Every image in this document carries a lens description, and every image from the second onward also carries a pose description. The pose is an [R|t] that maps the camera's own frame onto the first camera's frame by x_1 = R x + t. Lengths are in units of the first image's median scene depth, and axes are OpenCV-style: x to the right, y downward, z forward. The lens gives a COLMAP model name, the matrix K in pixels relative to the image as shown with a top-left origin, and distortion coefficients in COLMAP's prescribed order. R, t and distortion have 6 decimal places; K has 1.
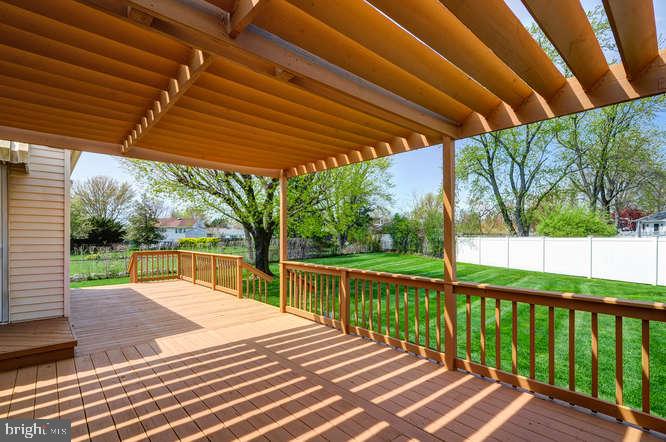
lens RADIAL K [[323.4, 0, 334.1], [0, 323.4, 238.2], [0, 0, 1]] dist [-0.014730, 0.000219]
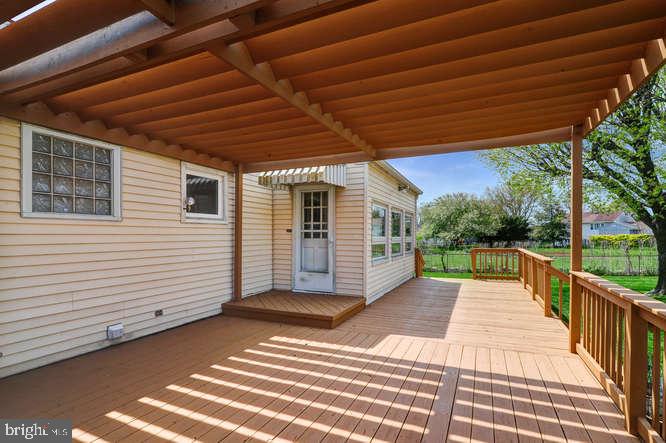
lens RADIAL K [[323.4, 0, 337.8], [0, 323.4, 234.6], [0, 0, 1]] dist [-0.014730, 0.000219]
pose [[0.403134, -0.000099, -0.915141, 0.230048], [-0.002141, 0.999997, -0.001052, 0.000690], [0.915139, 0.002383, 0.403132, 0.326846]]
